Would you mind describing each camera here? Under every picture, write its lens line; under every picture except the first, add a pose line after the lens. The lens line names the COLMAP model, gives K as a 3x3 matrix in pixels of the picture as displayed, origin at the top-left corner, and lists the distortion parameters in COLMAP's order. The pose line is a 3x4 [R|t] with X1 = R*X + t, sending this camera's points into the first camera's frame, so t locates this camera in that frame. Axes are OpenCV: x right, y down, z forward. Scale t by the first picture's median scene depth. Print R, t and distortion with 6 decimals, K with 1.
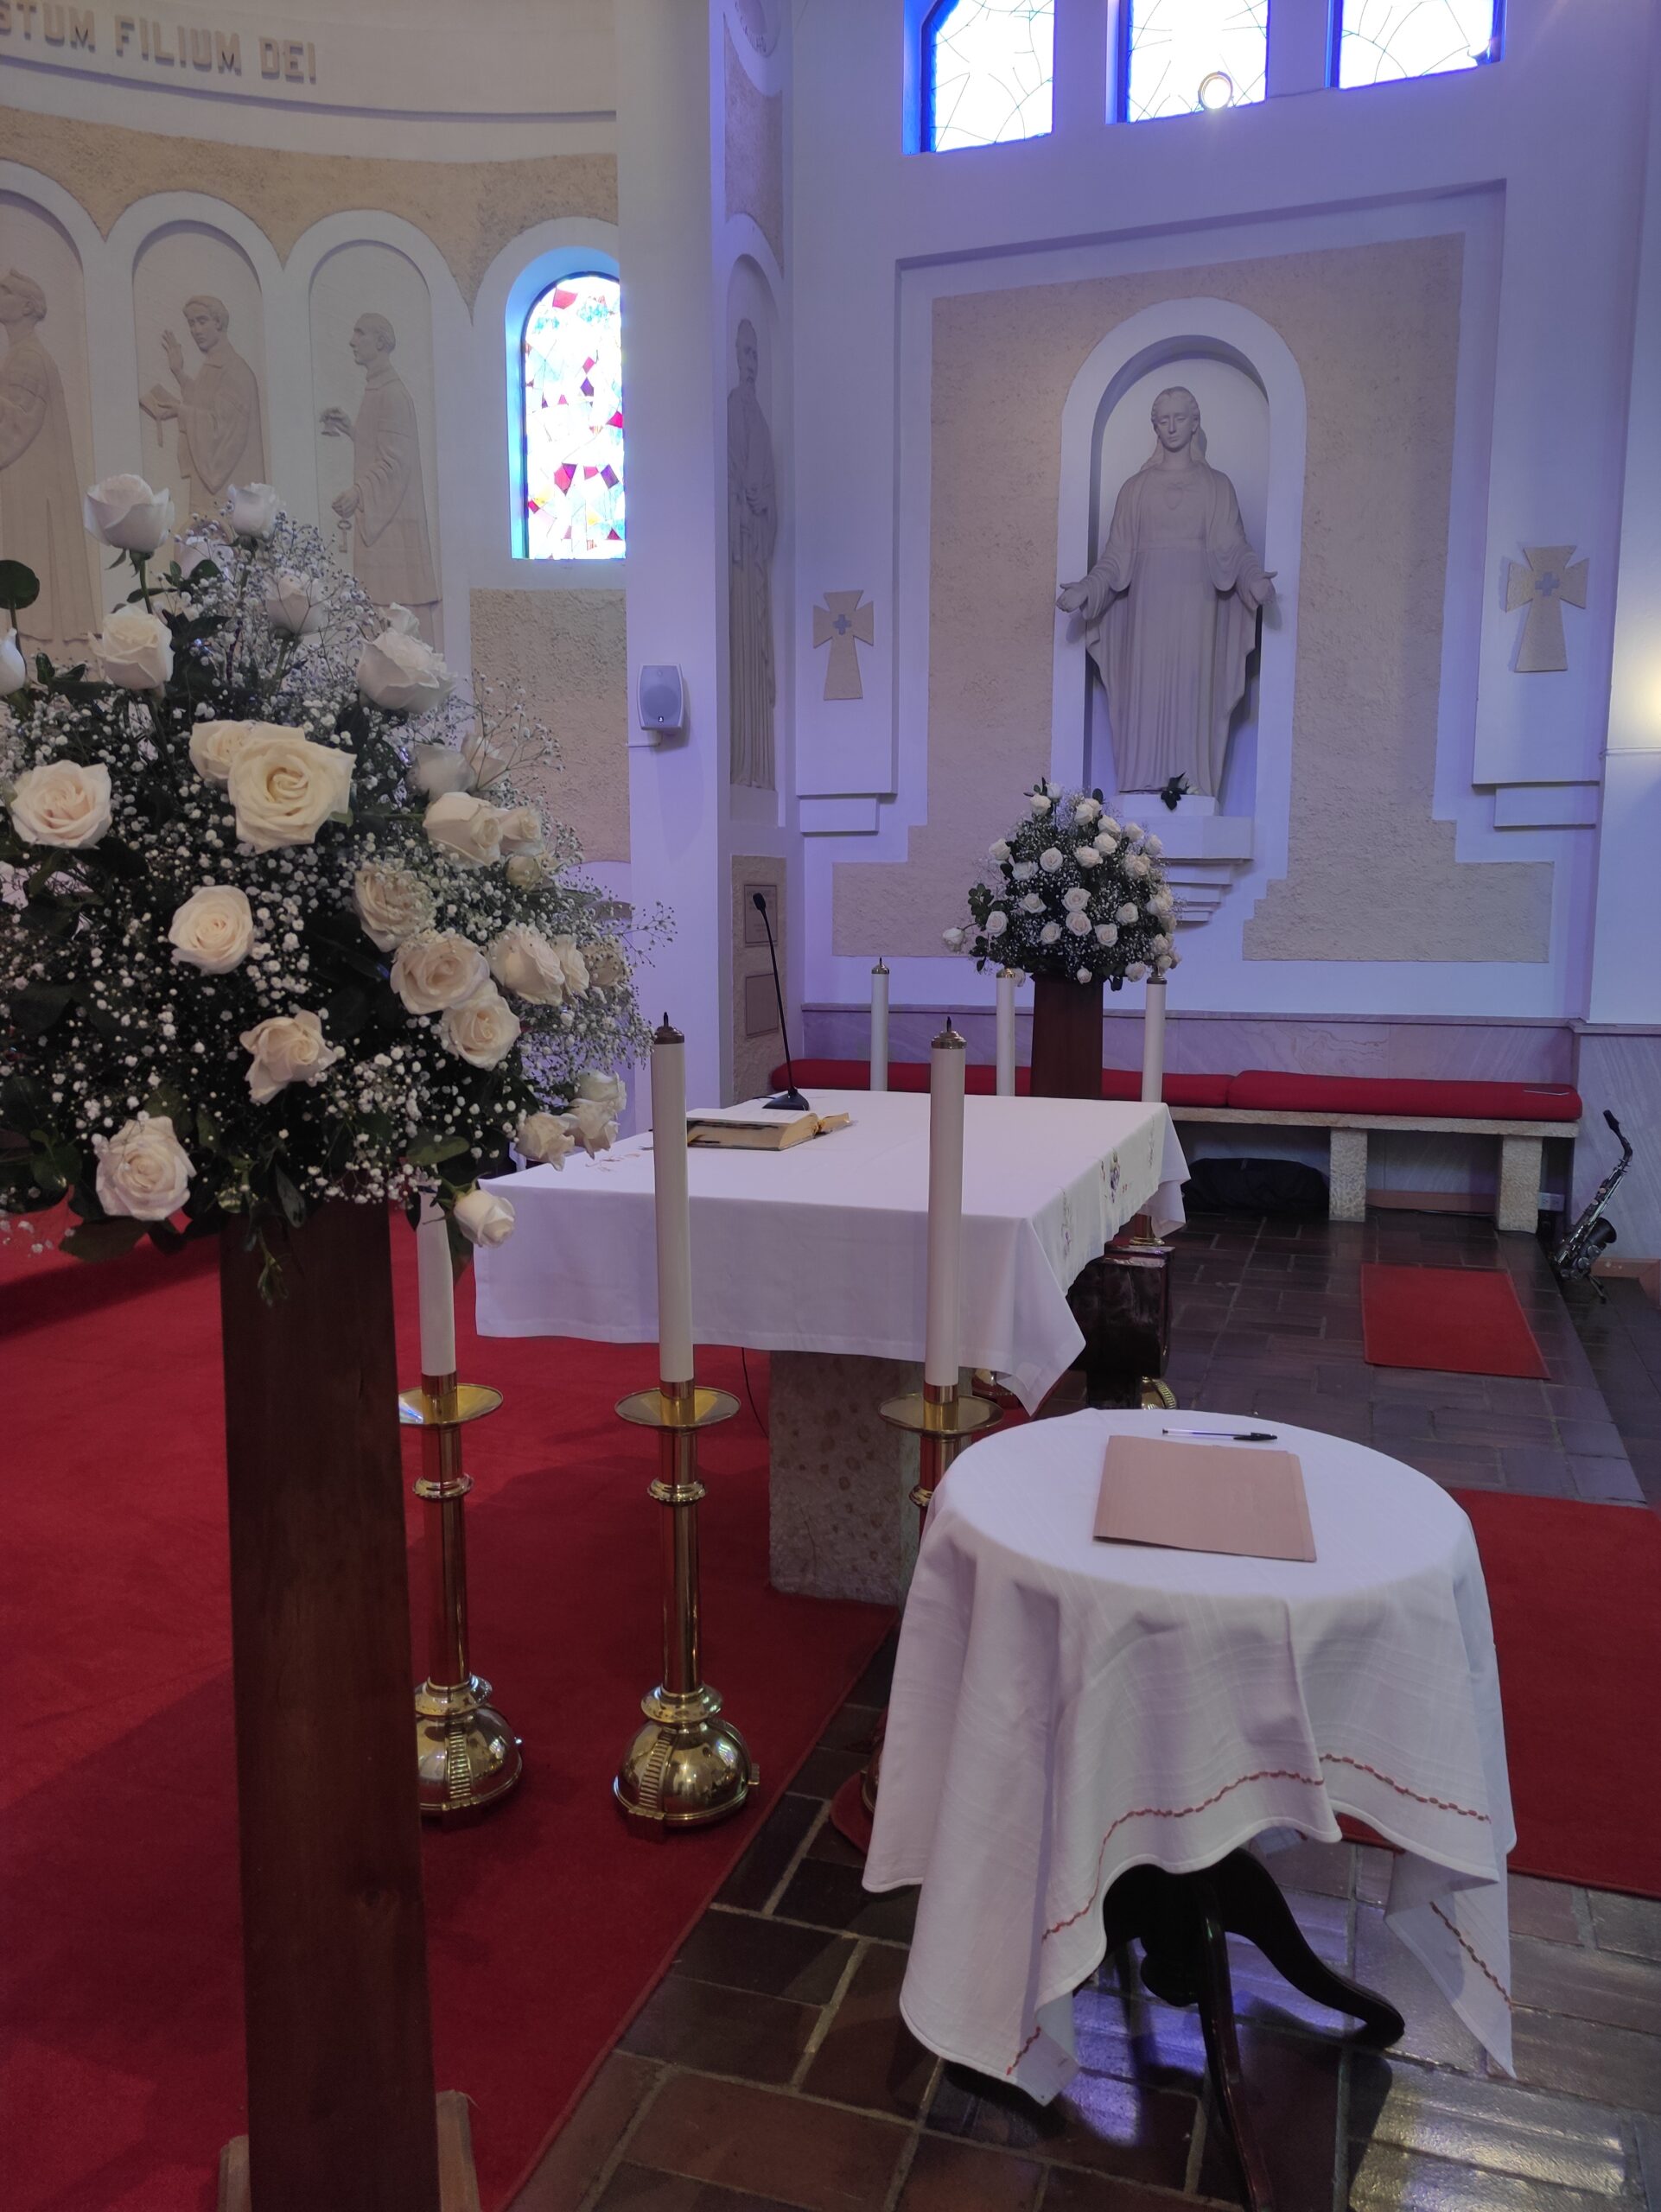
lens RADIAL K [[1635.4, 0, 830.9], [0, 1635.4, 1124.6], [0, 0, 1]] dist [0.033439, -0.008741]
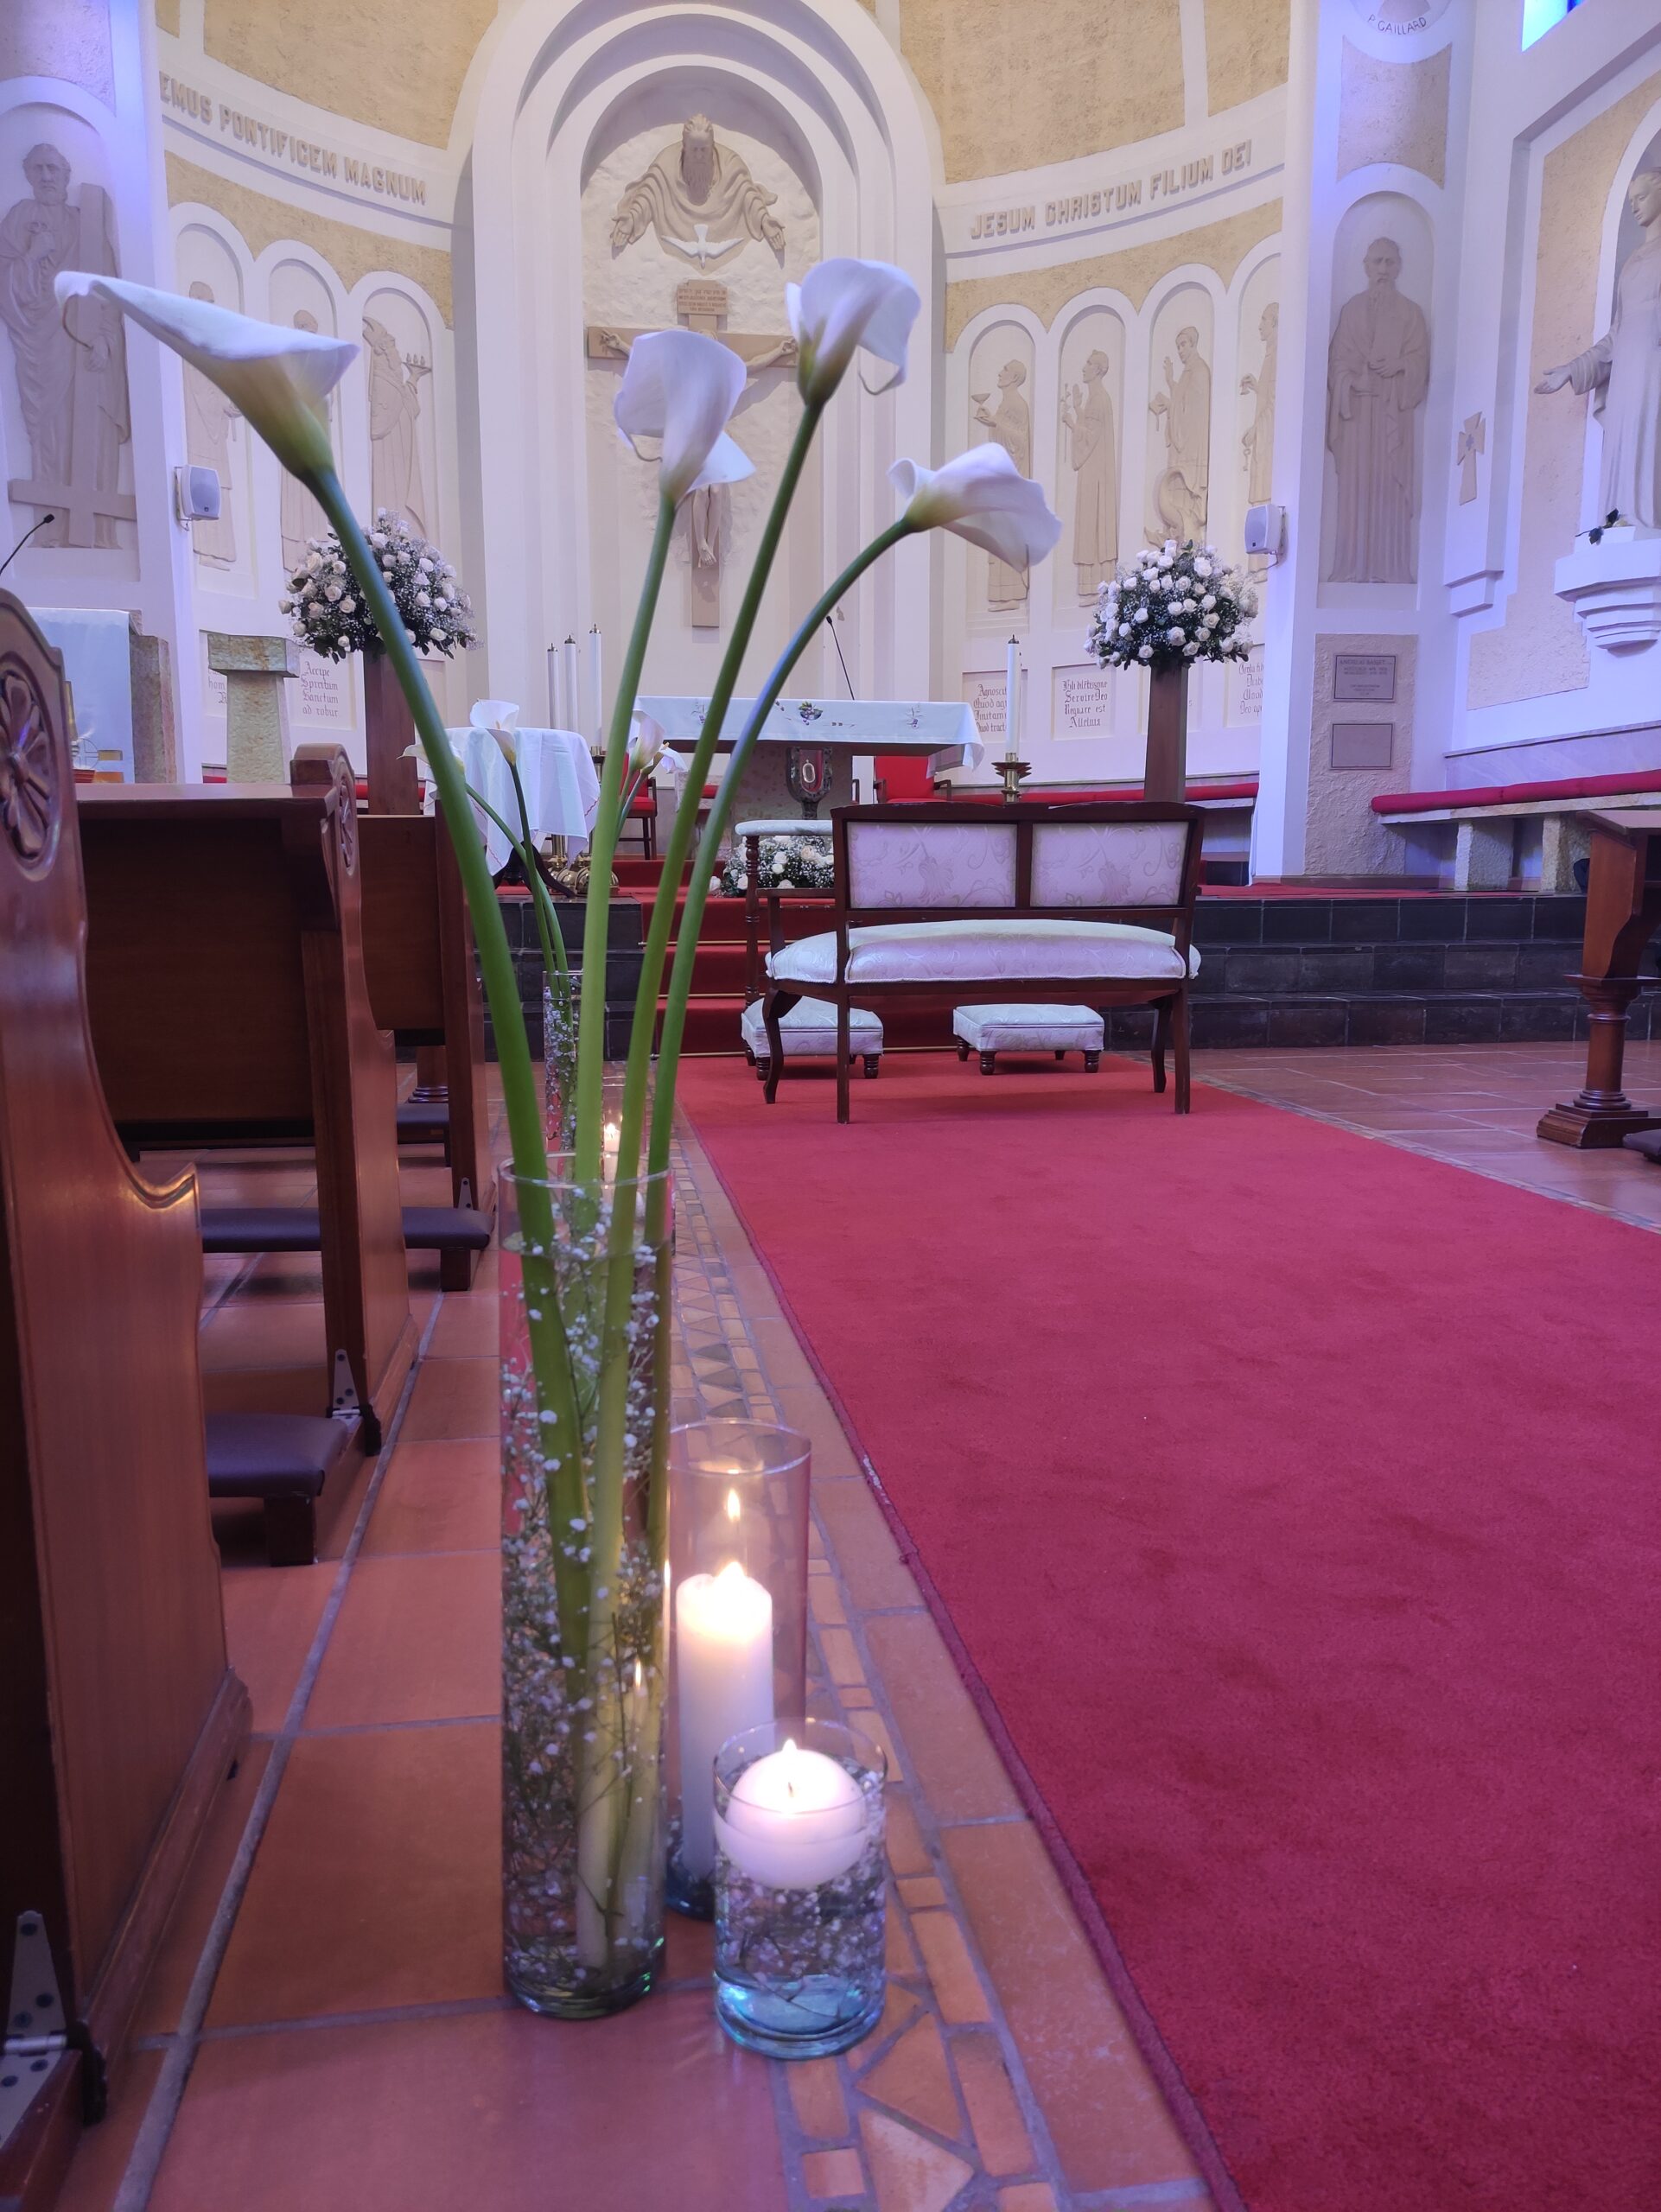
lens RADIAL K [[1635.4, 0, 834.1], [0, 1635.4, 1116.1], [0, 0, 1]] dist [0.033439, -0.008741]
pose [[0.468501, 0.127790, -0.874172, 0.984084], [-0.121984, 0.989363, 0.079254, 0.175853], [0.875001, 0.069504, 0.479106, -0.013352]]
